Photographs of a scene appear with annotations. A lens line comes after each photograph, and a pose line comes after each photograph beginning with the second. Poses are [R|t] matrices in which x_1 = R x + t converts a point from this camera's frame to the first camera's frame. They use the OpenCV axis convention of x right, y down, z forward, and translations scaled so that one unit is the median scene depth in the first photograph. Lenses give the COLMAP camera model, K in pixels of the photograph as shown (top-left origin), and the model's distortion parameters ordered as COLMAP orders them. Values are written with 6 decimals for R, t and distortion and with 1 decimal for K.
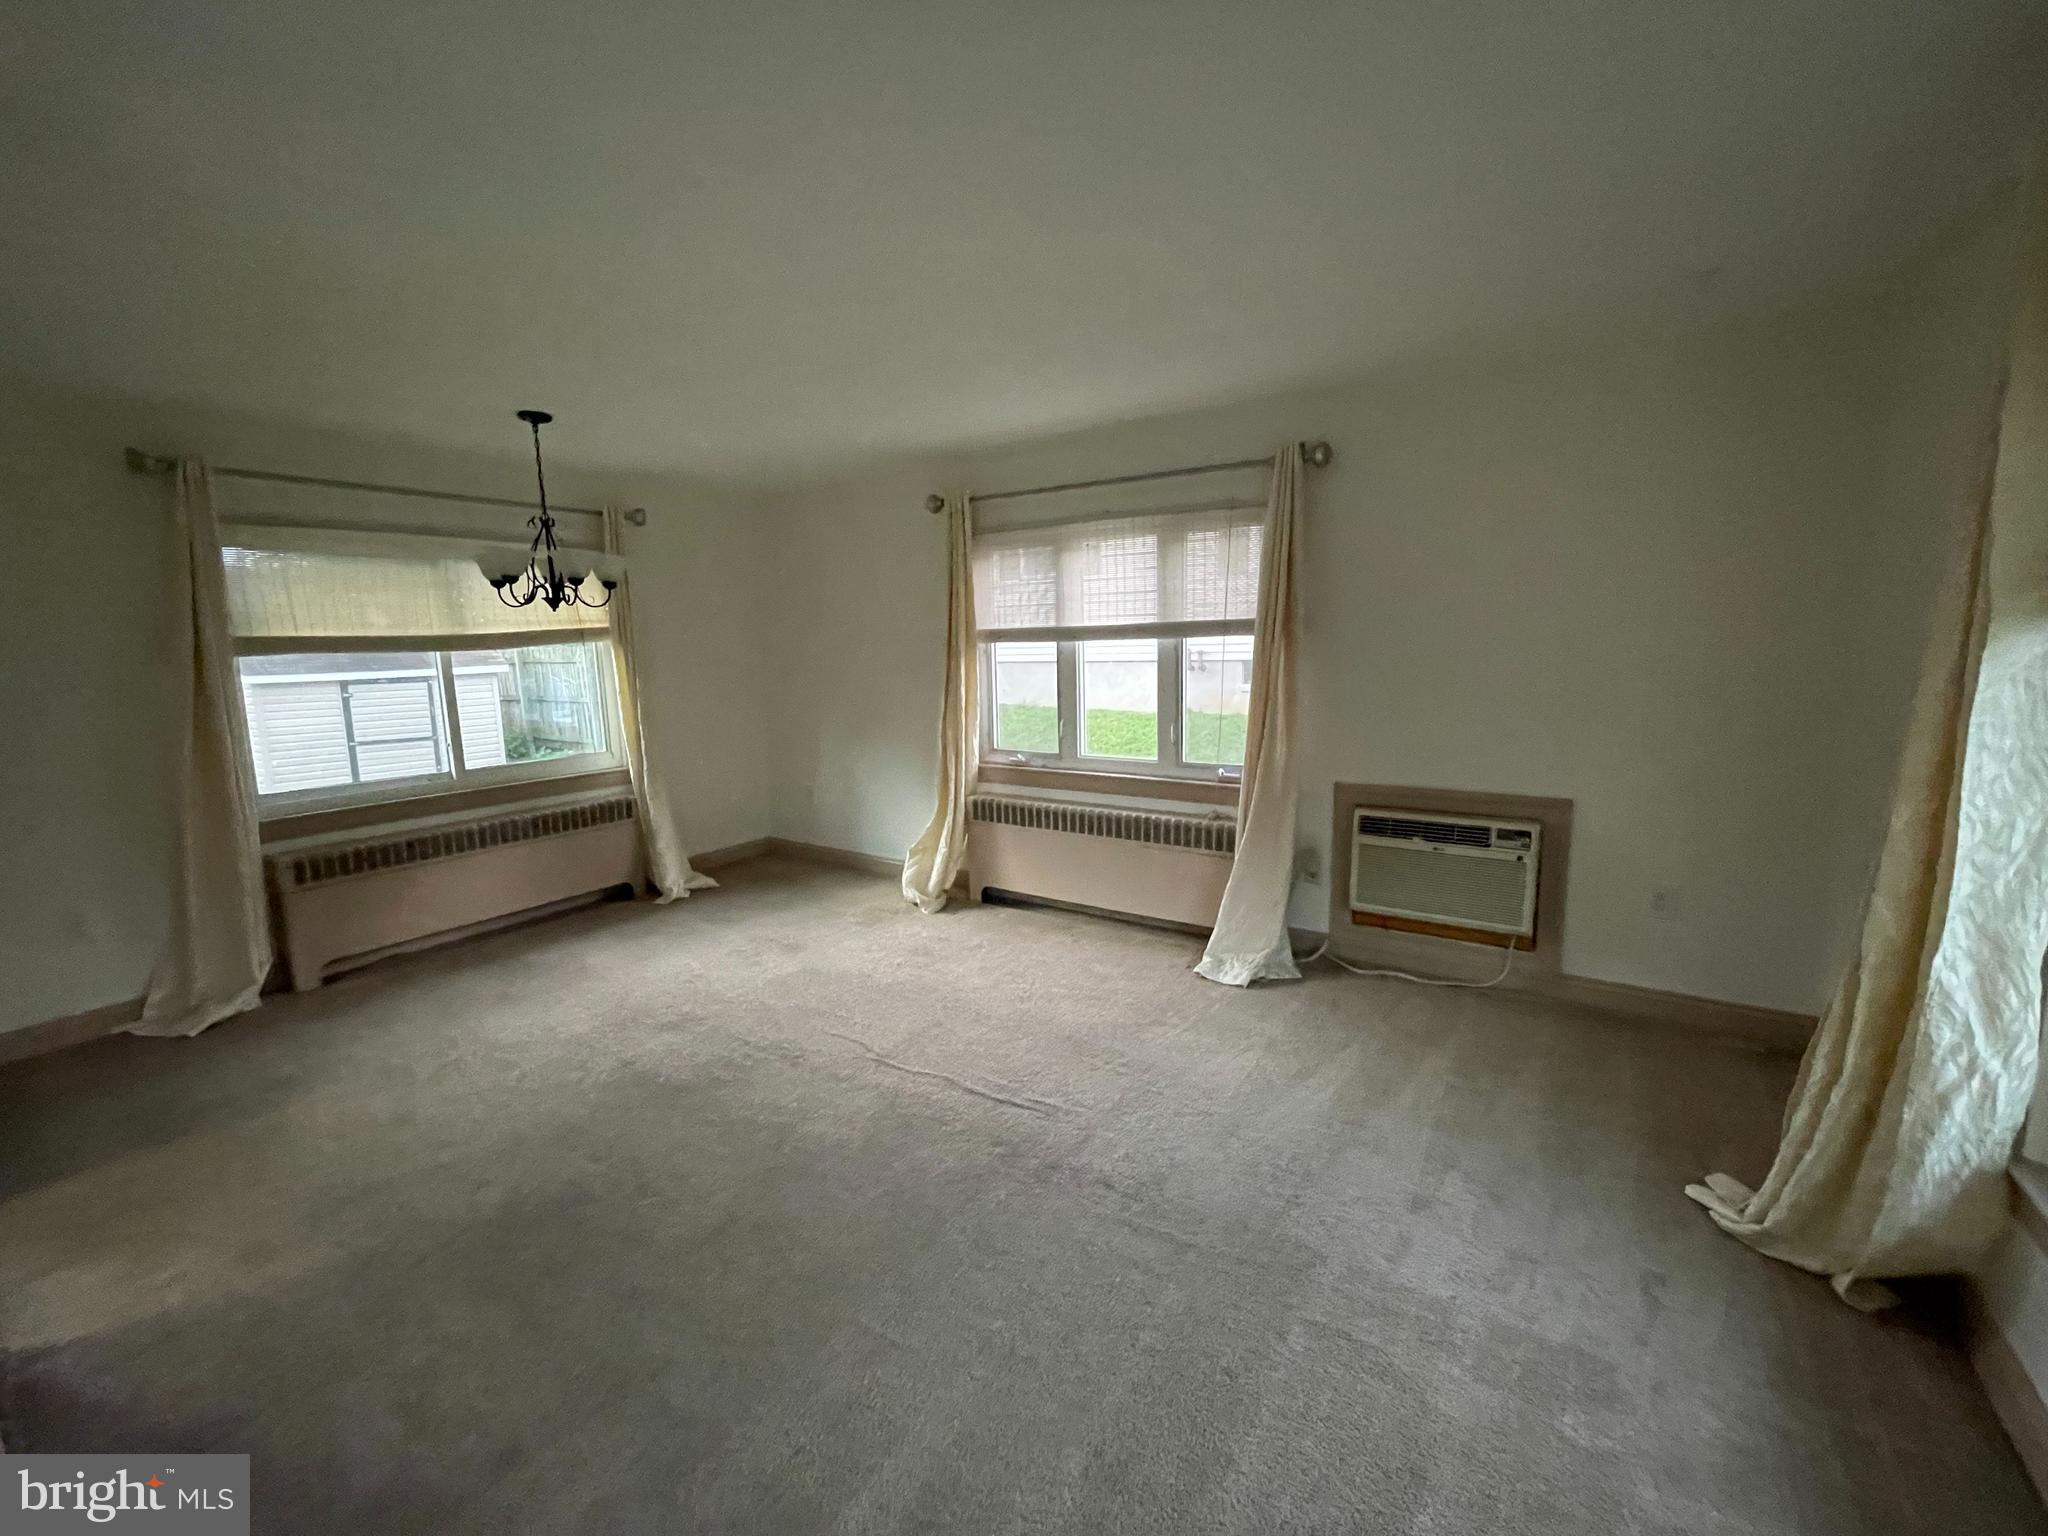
lens RADIAL K [[831.5, 0, 1021.3], [0, 831.5, 760.8], [0, 0, 1]] dist [-0.003873, -0.001433]
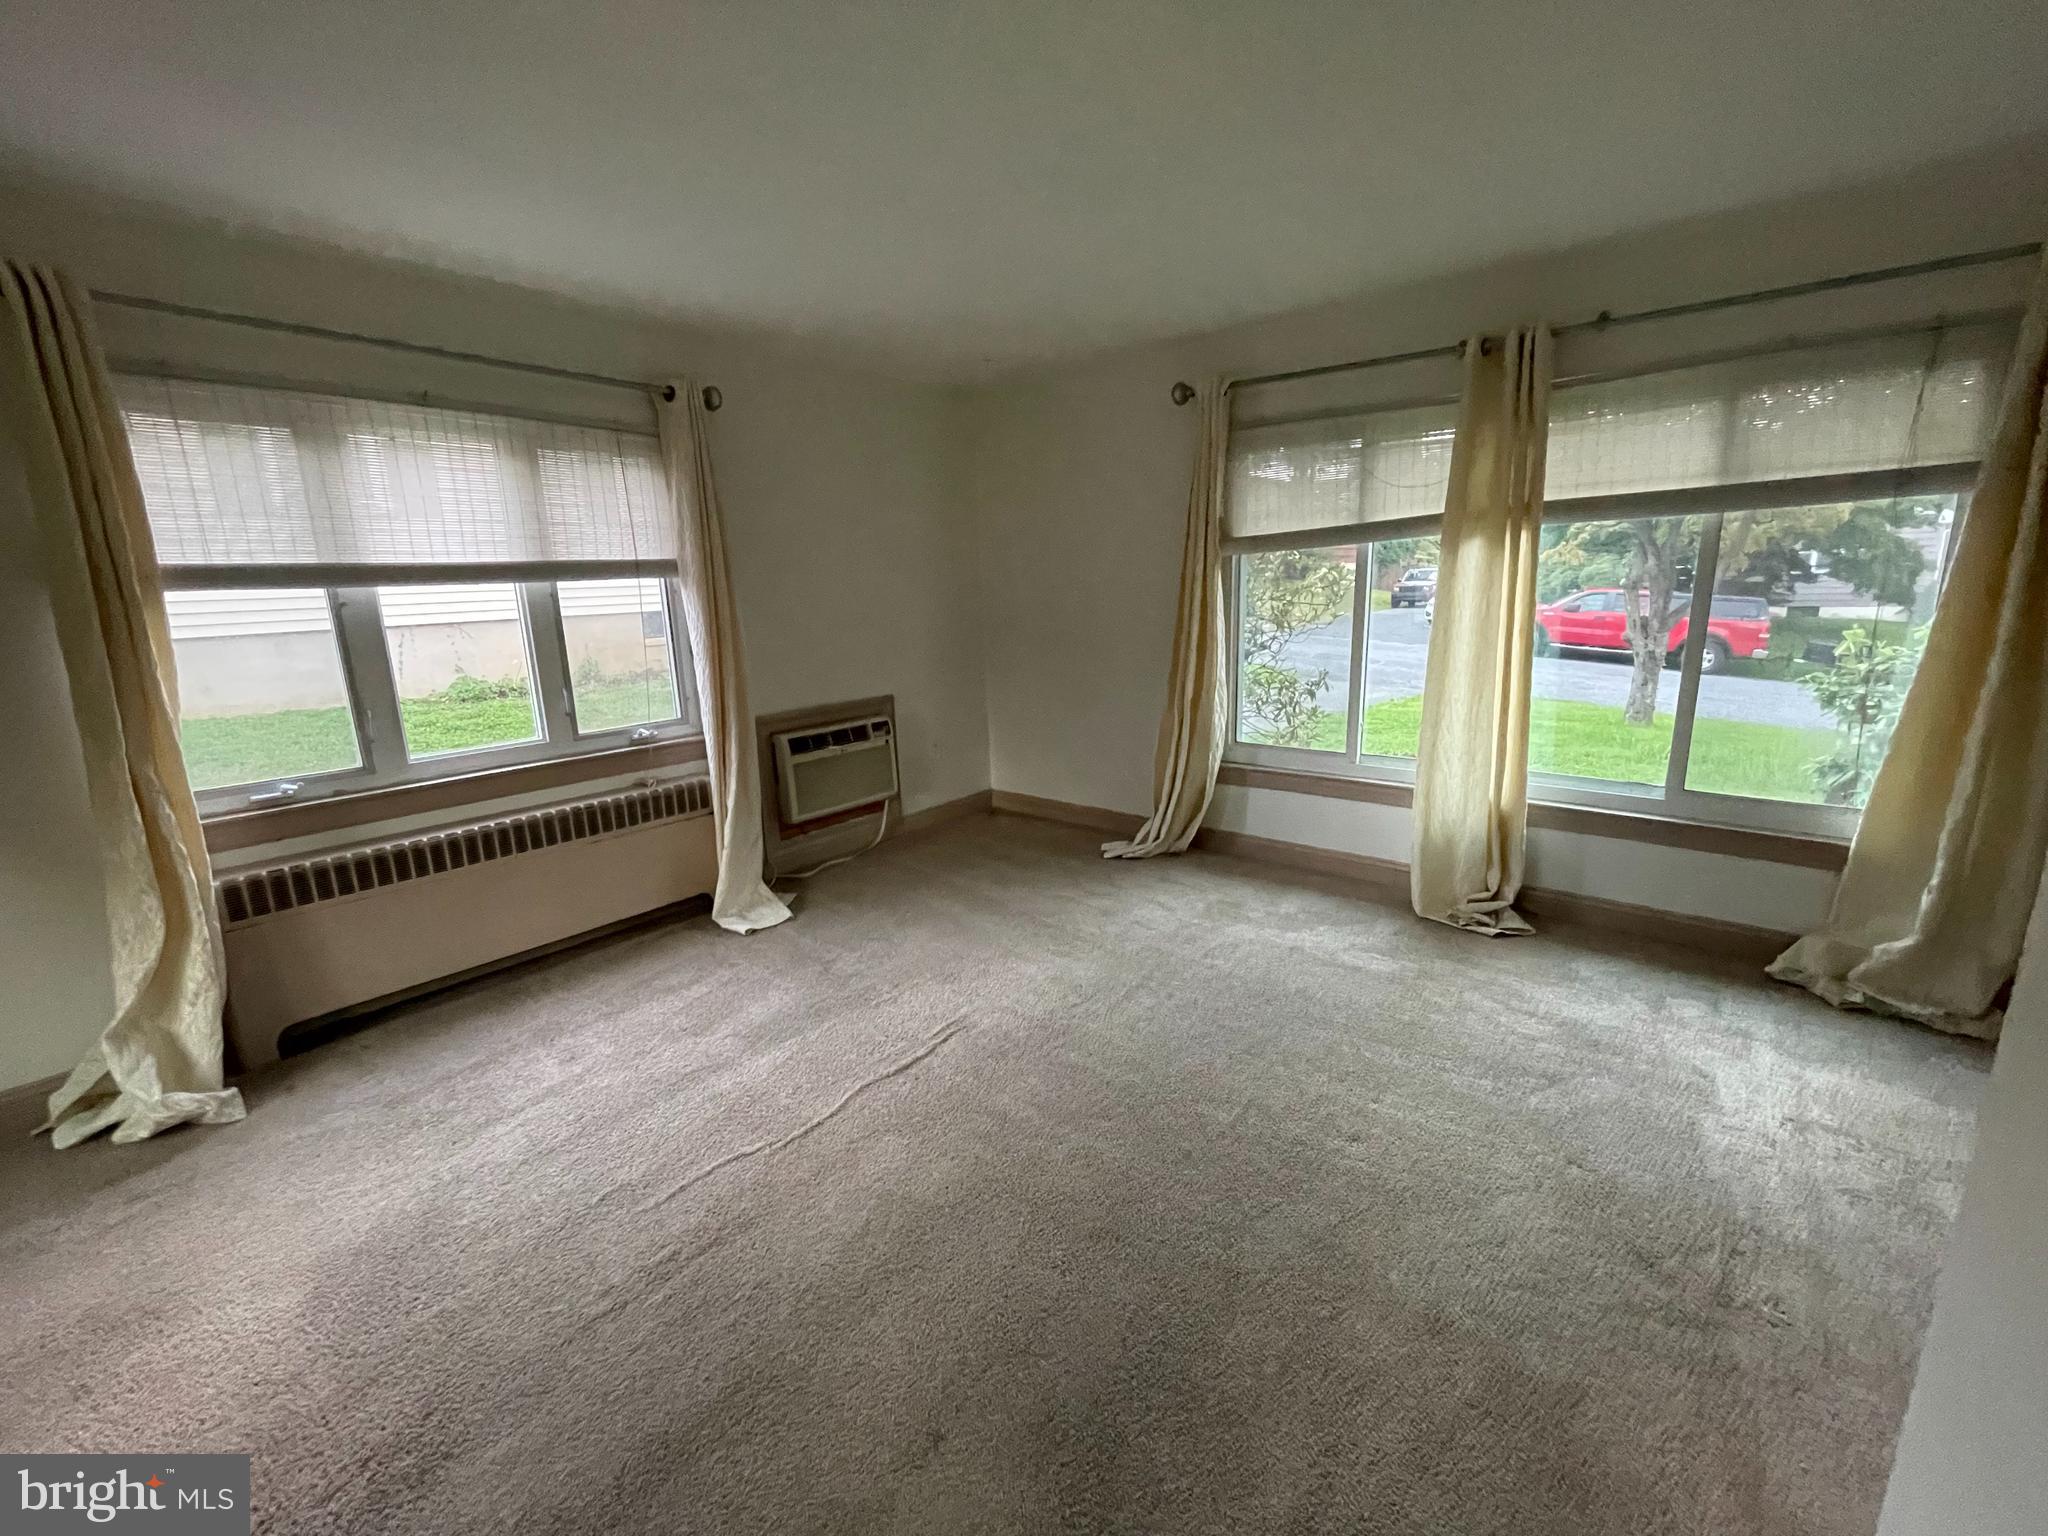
lens RADIAL K [[831.5, 0, 1022.5], [0, 831.5, 765.1], [0, 0, 1]] dist [-0.003873, -0.001433]
pose [[0.108058, -0.195343, 0.974764, -0.626409], [0.173290, 0.969195, 0.175017, -0.040813], [-0.978925, 0.150005, 0.138580, 0.509643]]
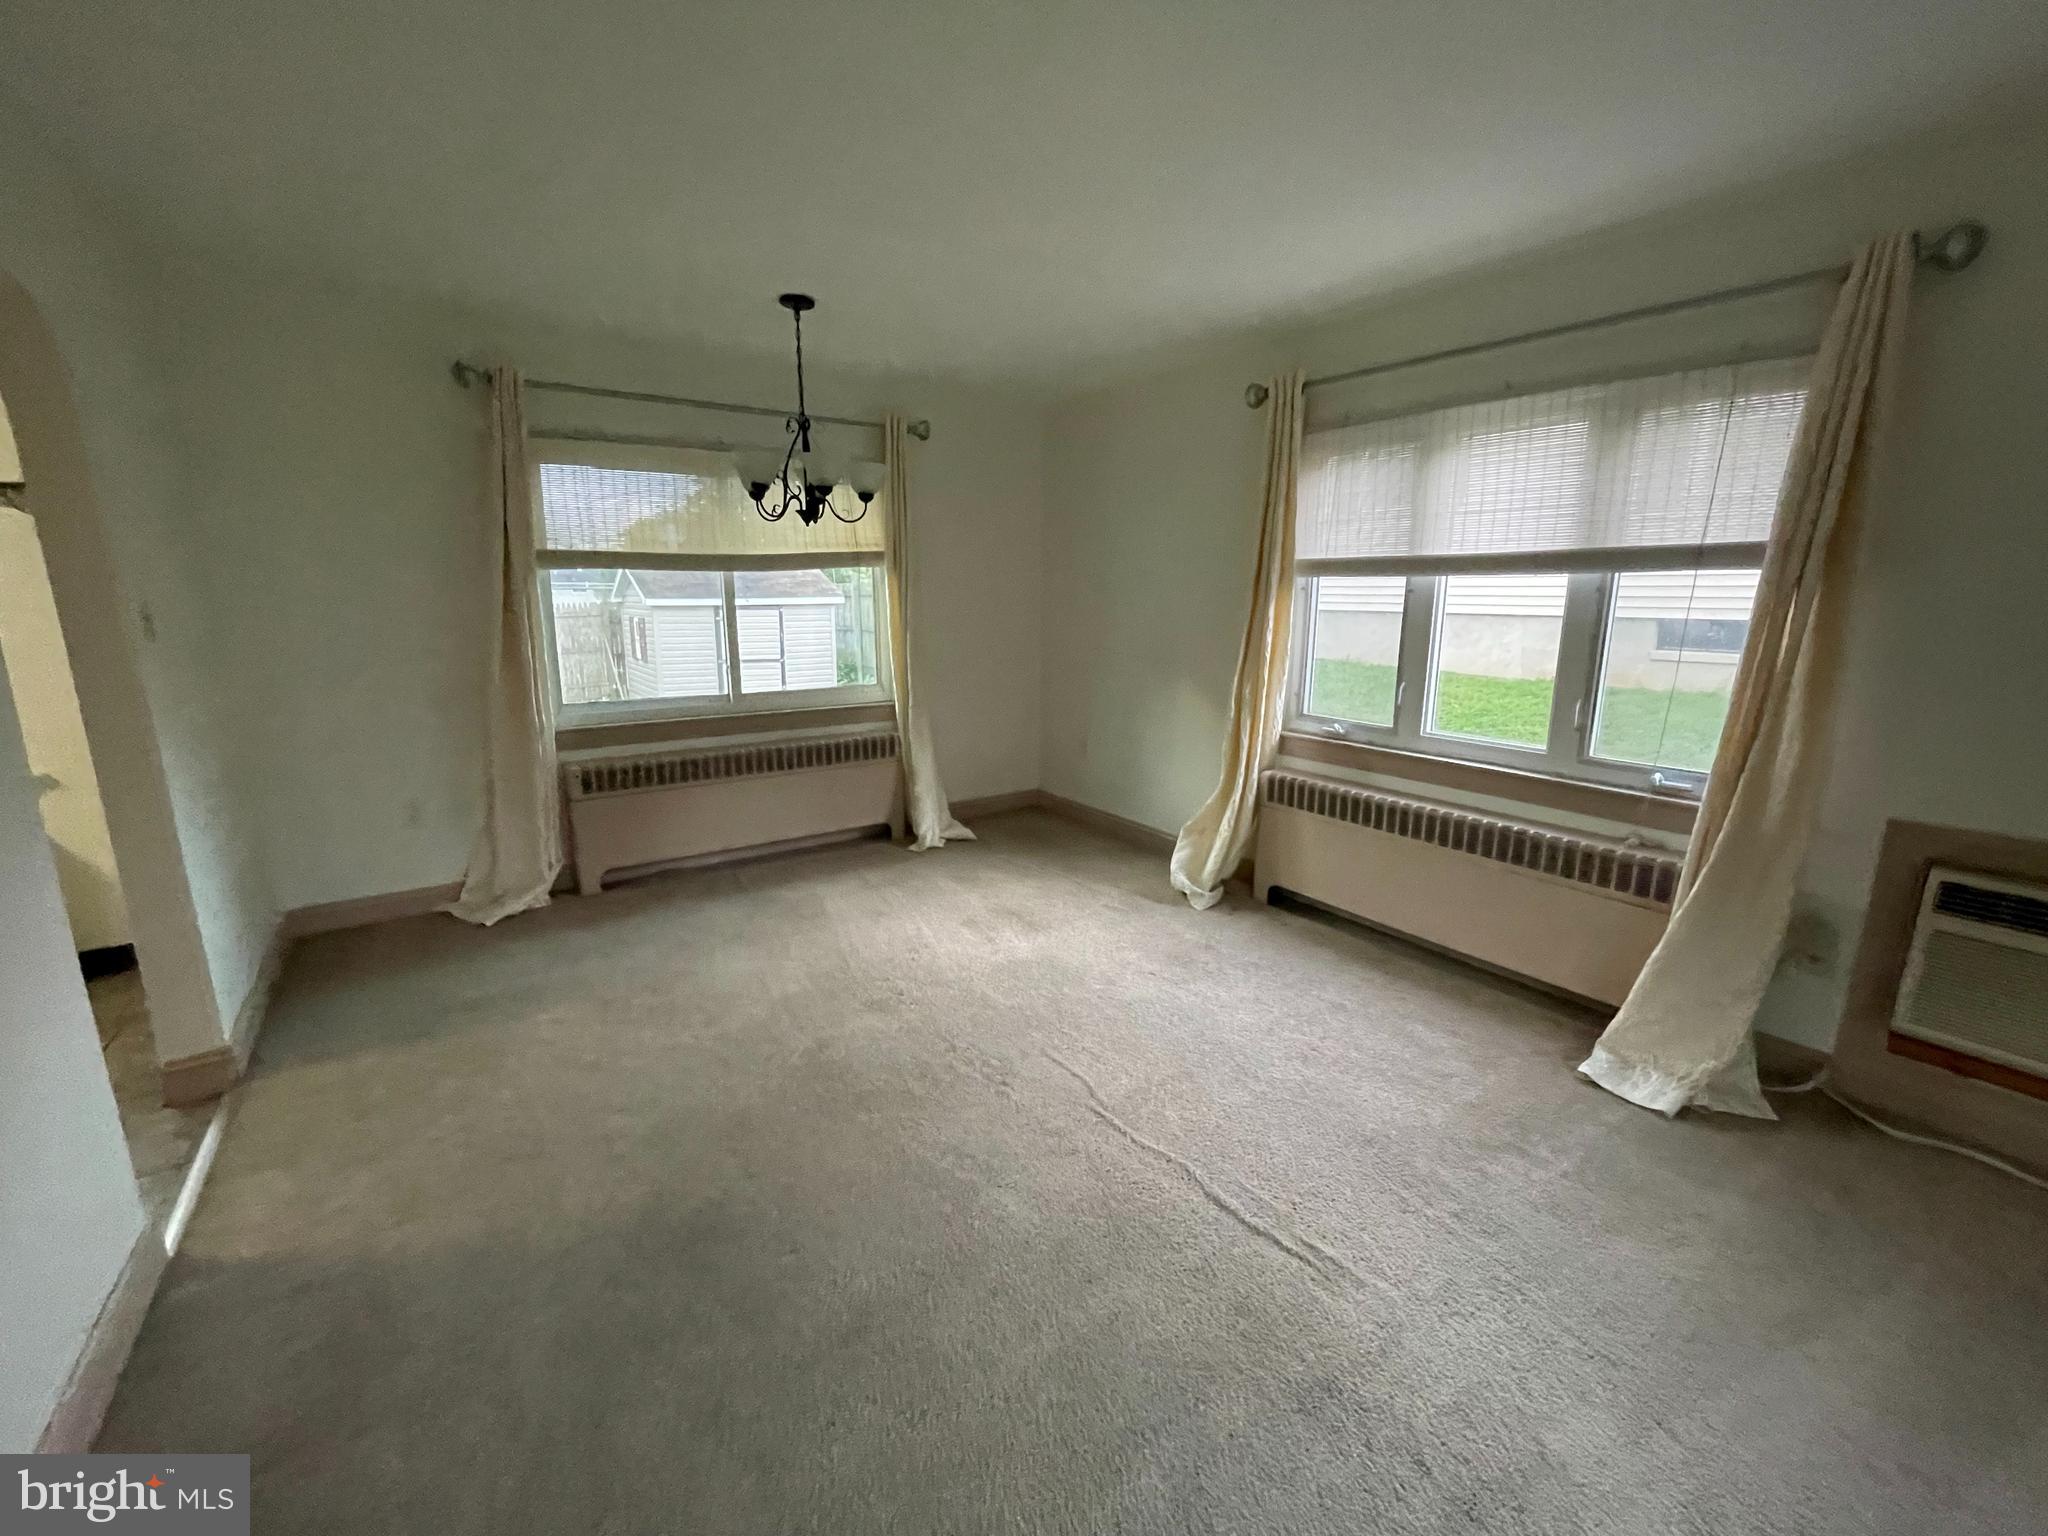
lens RADIAL K [[831.5, 0, 1021.1], [0, 831.5, 763.2], [0, 0, 1]] dist [-0.003873, -0.001433]
pose [[0.932528, 0.100102, -0.346946, -0.005504], [-0.076894, 0.993819, 0.080064, -0.013352], [0.352816, -0.047984, 0.934461, 0.214416]]
